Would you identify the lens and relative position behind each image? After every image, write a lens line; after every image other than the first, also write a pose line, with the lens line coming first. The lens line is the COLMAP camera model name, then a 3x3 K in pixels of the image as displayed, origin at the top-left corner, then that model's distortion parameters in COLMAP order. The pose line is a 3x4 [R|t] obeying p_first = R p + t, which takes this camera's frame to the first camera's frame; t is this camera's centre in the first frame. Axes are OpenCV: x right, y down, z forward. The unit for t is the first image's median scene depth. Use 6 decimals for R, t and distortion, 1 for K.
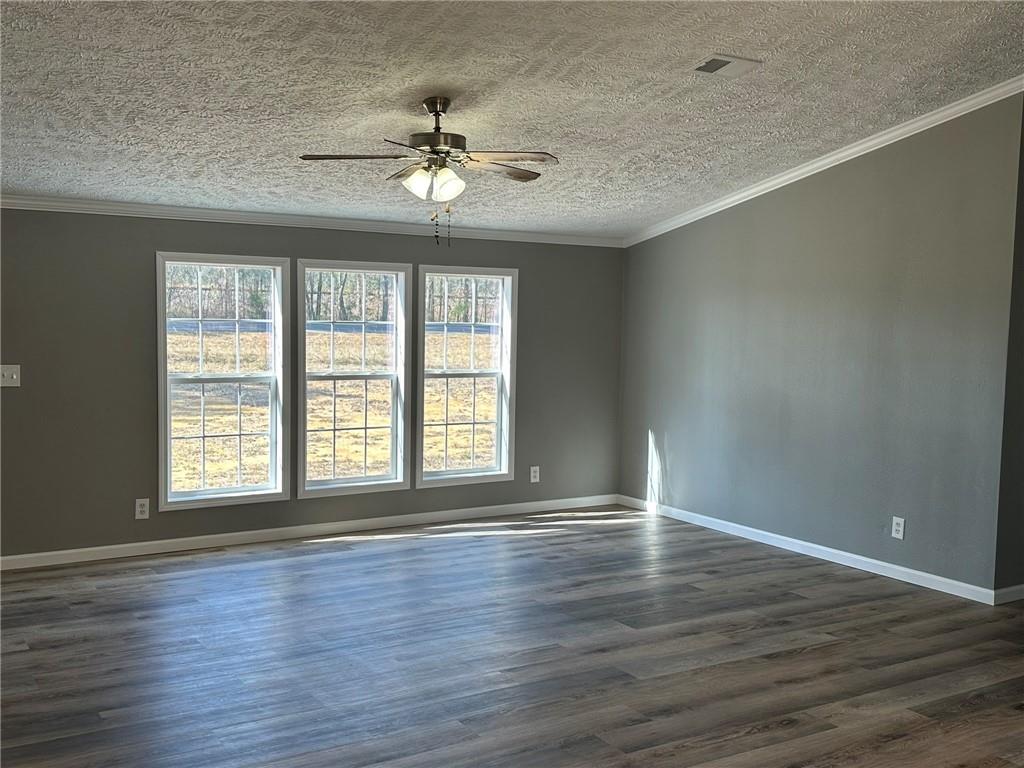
lens RADIAL K [[994.4, 0, 515.5], [0, 994.4, 383.0], [0, 0, 1]] dist [0.078588, 0.000000]
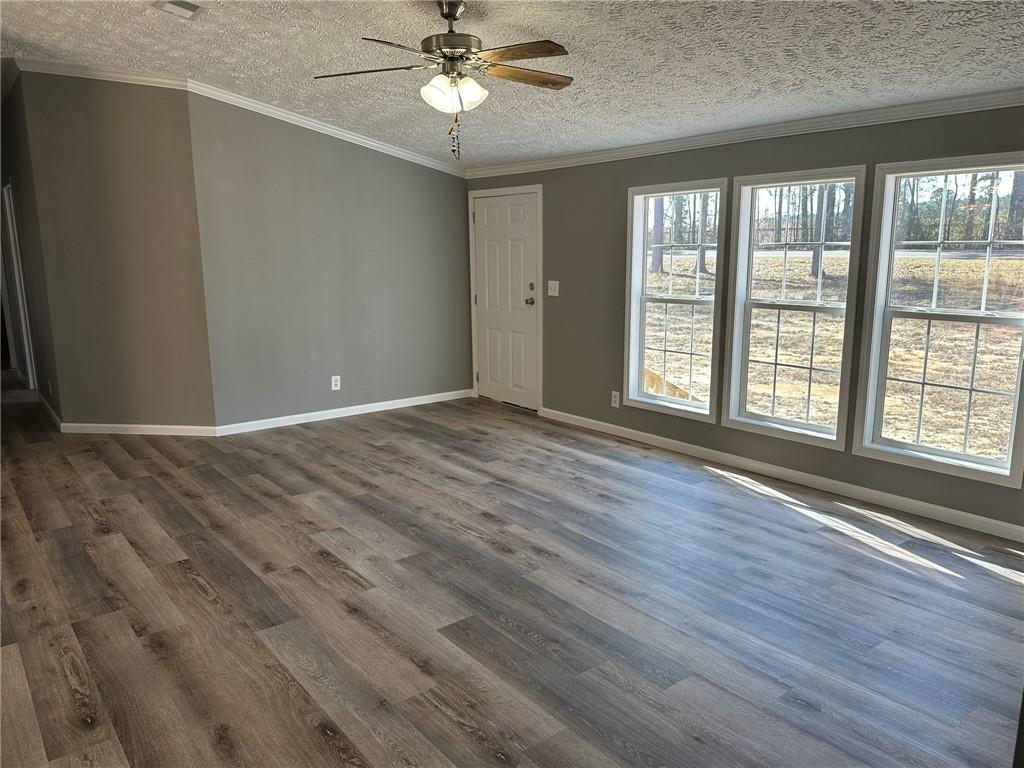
lens RADIAL K [[743.0, 0, 513.6], [0, 743.0, 386.1], [0, 0, 1]] dist [0.026734, -0.026626]
pose [[0.116867, 0.168838, -0.978691, 0.577813], [-0.057126, 0.984955, 0.163097, -0.039053], [0.991503, 0.036848, 0.124754, 0.837195]]
